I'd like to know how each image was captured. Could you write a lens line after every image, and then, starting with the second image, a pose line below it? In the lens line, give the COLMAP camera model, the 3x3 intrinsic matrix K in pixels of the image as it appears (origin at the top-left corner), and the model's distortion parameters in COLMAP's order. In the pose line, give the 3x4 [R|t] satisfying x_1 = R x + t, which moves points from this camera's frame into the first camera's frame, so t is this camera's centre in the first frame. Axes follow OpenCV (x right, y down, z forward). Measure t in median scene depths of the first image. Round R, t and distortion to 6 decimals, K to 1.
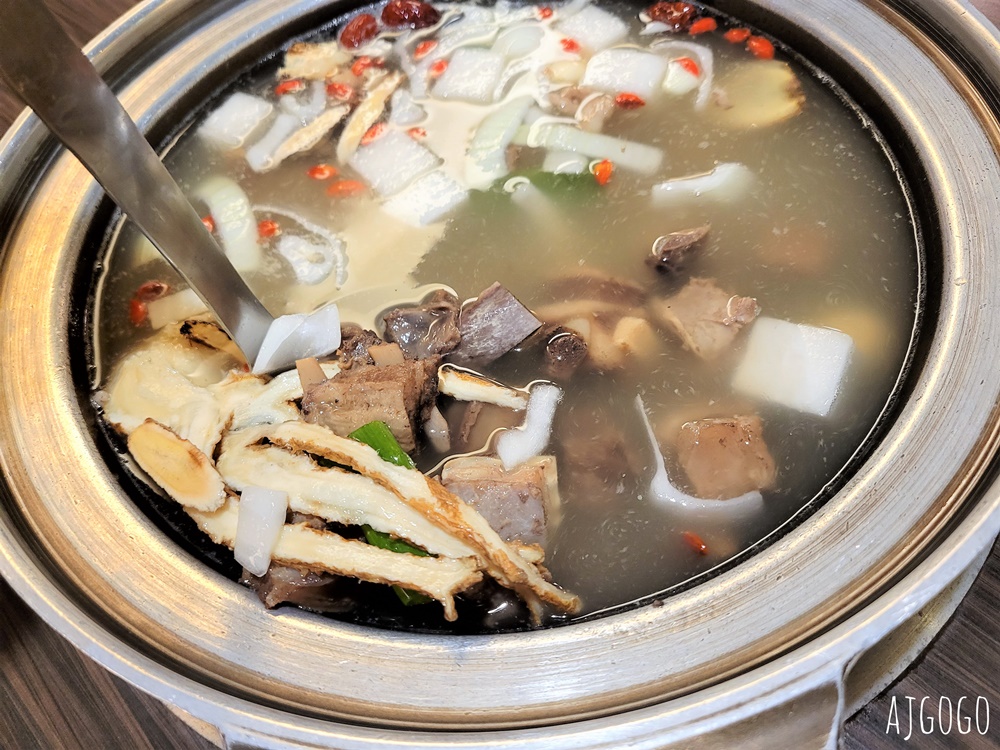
lens RADIAL K [[764.4, 0, 496.8], [0, 764.4, 370.5], [0, 0, 1]] dist [0.038625, -0.039124]
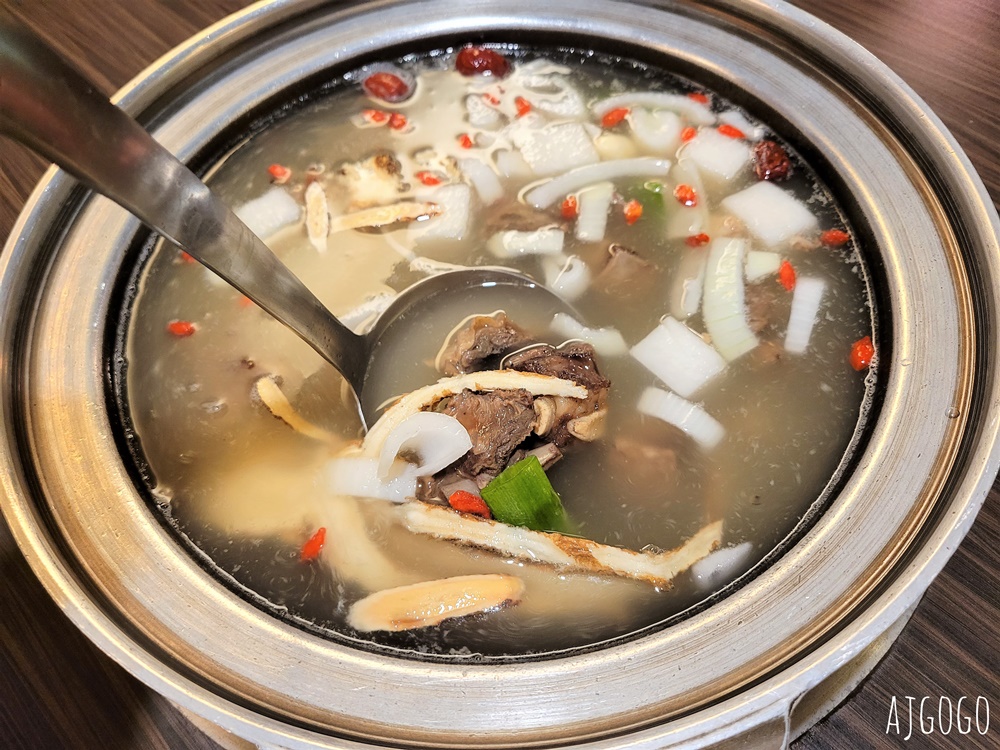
lens RADIAL K [[764.4, 0, 501.2], [0, 764.4, 381.0], [0, 0, 1]] dist [0.038625, -0.039124]
pose [[0.998503, 0.035261, 0.041813, -0.055039], [-0.035877, 0.999257, 0.014085, -0.097081], [-0.041285, -0.015564, 0.999026, -0.140186]]
